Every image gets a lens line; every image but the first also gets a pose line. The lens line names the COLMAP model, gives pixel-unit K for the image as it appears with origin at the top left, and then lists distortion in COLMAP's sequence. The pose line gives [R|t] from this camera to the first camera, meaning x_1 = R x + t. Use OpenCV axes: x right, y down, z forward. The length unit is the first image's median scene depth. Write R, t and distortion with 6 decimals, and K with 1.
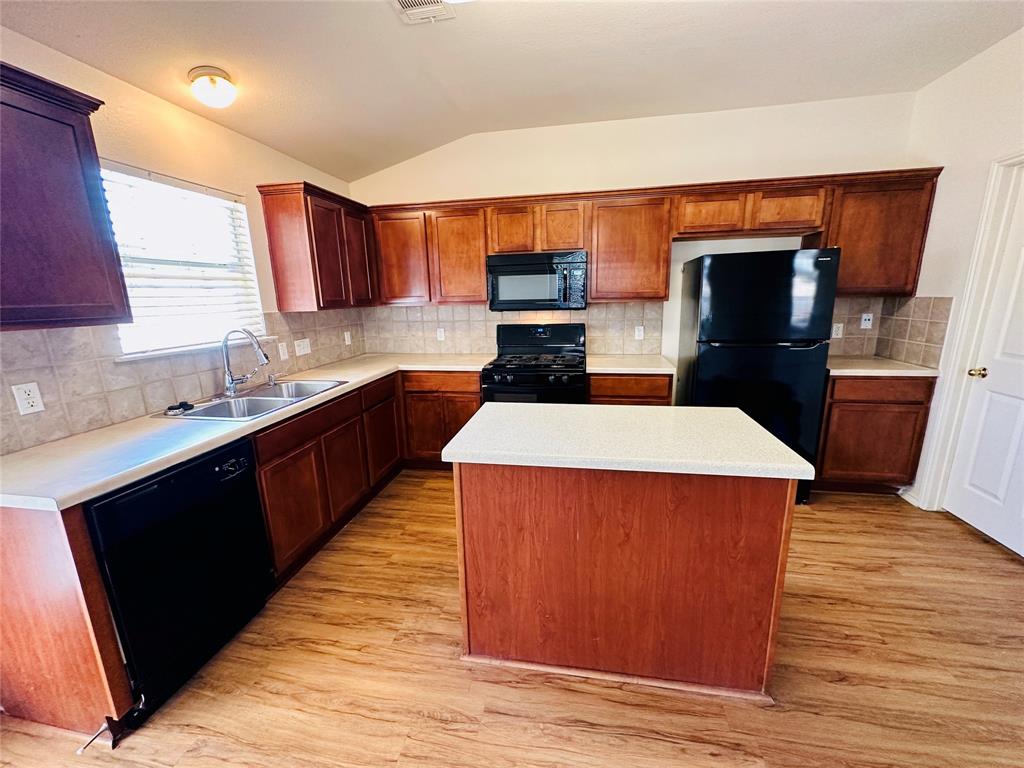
lens RADIAL K [[407.6, 0, 511.9], [0, 407.6, 384.0], [0, 0, 1]] dist [-0.003397, 0.000710]
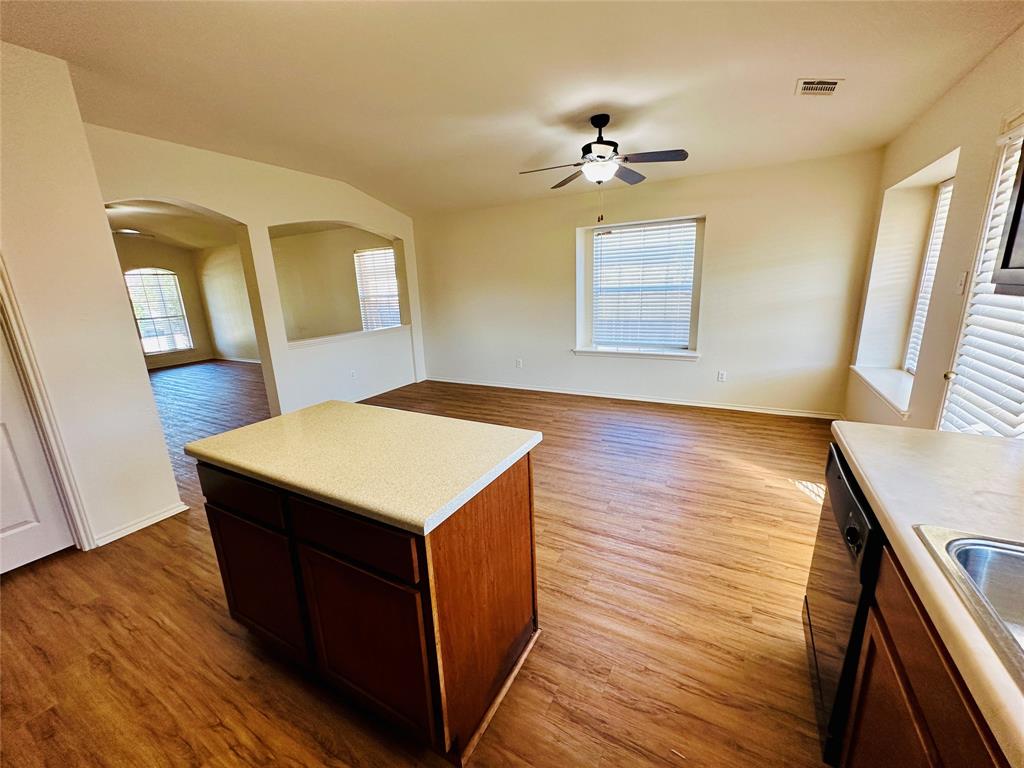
lens RADIAL K [[407.6, 0, 511.5], [0, 407.6, 382.5], [0, 0, 1]] dist [-0.003397, 0.000710]
pose [[-0.943862, -0.018124, 0.329842, -0.233942], [0.130693, 0.896537, 0.423250, -0.217176], [-0.303386, 0.442598, -0.843839, 0.978749]]
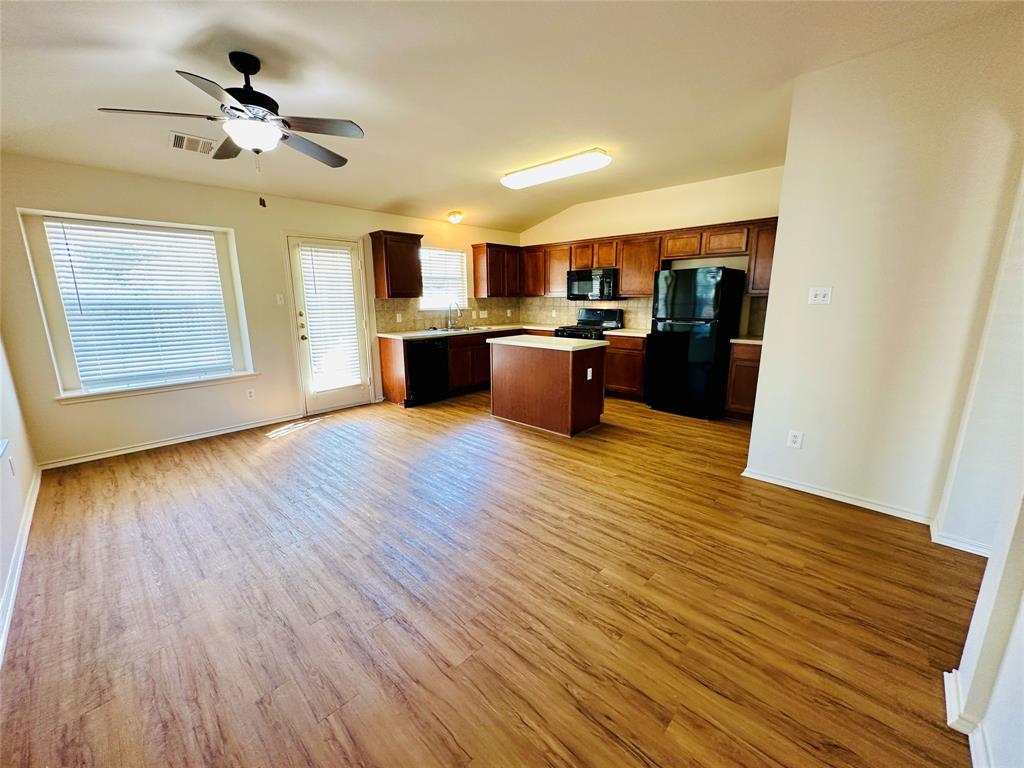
lens RADIAL K [[407.6, 0, 516.1], [0, 407.6, 382.3], [0, 0, 1]] dist [-0.003397, 0.000710]
pose [[0.838943, 0.130474, -0.528348, 0.924793], [-0.129960, 0.990779, 0.038312, 0.182378], [0.528475, 0.036522, 0.848163, -0.831990]]
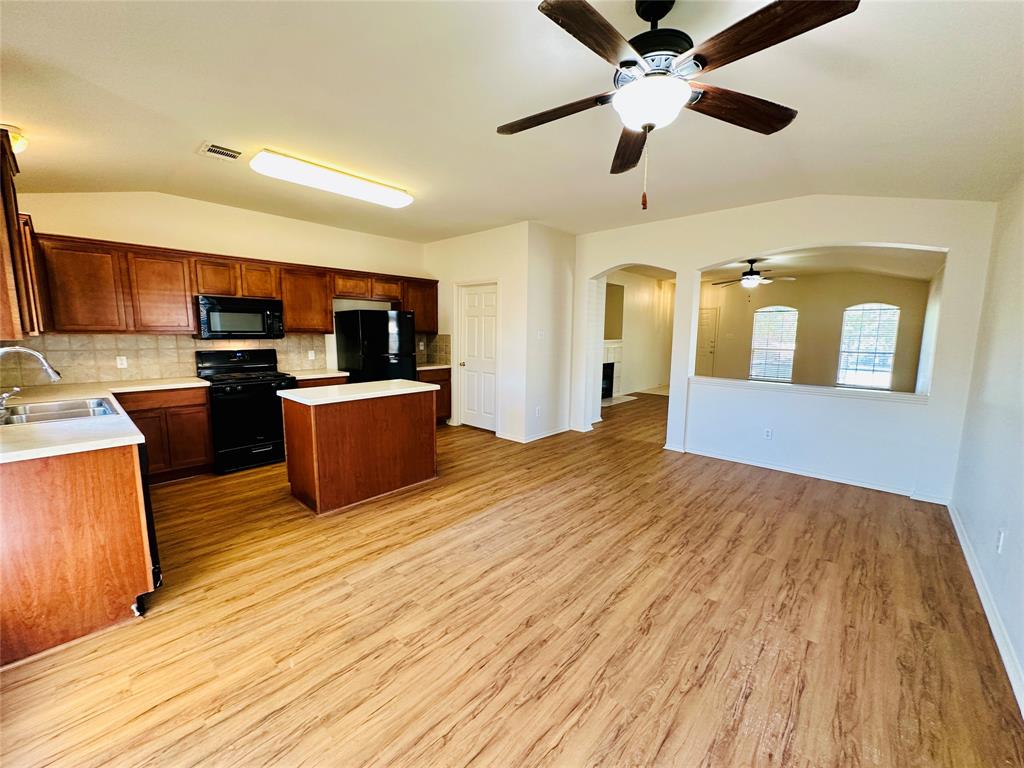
lens RADIAL K [[407.6, 0, 509.8], [0, 407.6, 379.9], [0, 0, 1]] dist [-0.003397, 0.000710]
pose [[0.534857, -0.072930, 0.841789, -0.709539], [0.161752, 0.986680, -0.017291, 0.137048], [-0.829315, 0.145409, 0.539530, -0.505722]]
